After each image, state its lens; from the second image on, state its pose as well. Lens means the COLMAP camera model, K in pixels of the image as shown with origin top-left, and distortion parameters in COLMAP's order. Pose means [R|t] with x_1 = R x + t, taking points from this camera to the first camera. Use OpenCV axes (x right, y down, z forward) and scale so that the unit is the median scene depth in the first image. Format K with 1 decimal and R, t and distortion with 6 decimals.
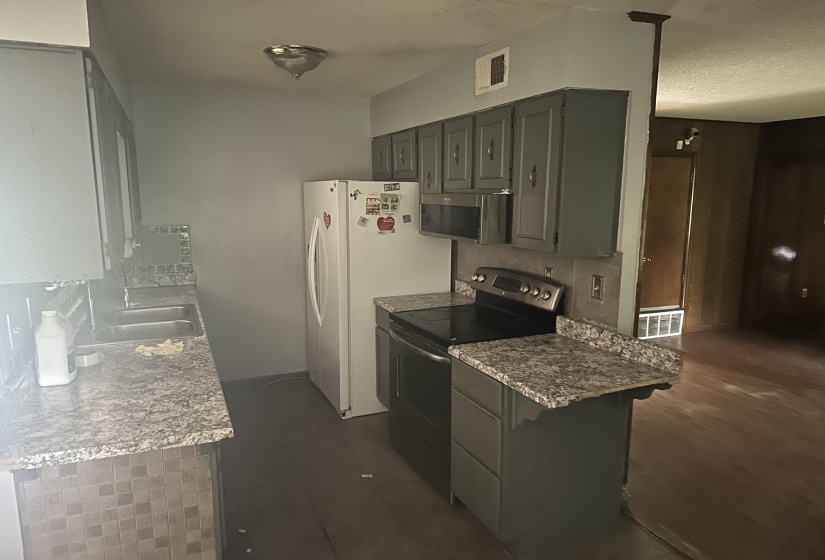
lens RADIAL K [[582.0, 0, 413.9], [0, 582.0, 289.4], [0, 0, 1]] dist [0.116751, -0.161686]
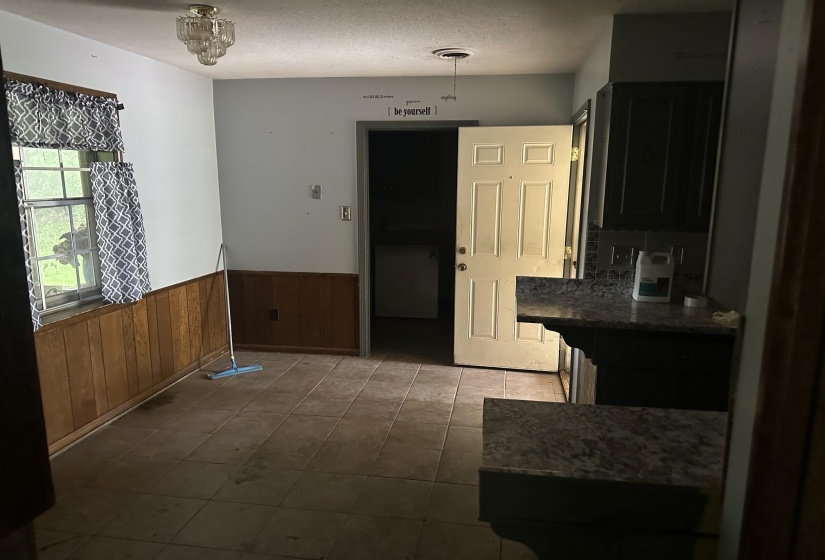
lens RADIAL K [[582.0, 0, 413.9], [0, 582.0, 289.4], [0, 0, 1]] dist [0.116751, -0.161686]
pose [[-0.532356, 0.157091, -0.831817, 0.742762], [-0.148143, 0.950178, 0.274254, -0.148416], [0.833457, 0.269228, -0.482561, 0.957292]]
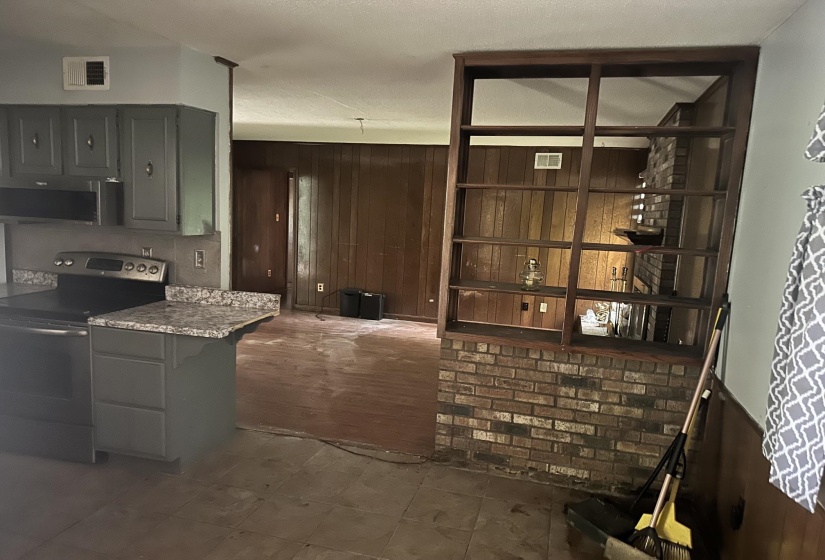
lens RADIAL K [[582.0, 0, 413.9], [0, 582.0, 289.4], [0, 0, 1]] dist [0.116751, -0.161686]
pose [[0.633194, -0.090451, 0.768690, -0.395299], [0.090269, 0.995001, 0.042723, 0.049770], [-0.768711, 0.042338, 0.638193, -0.186982]]
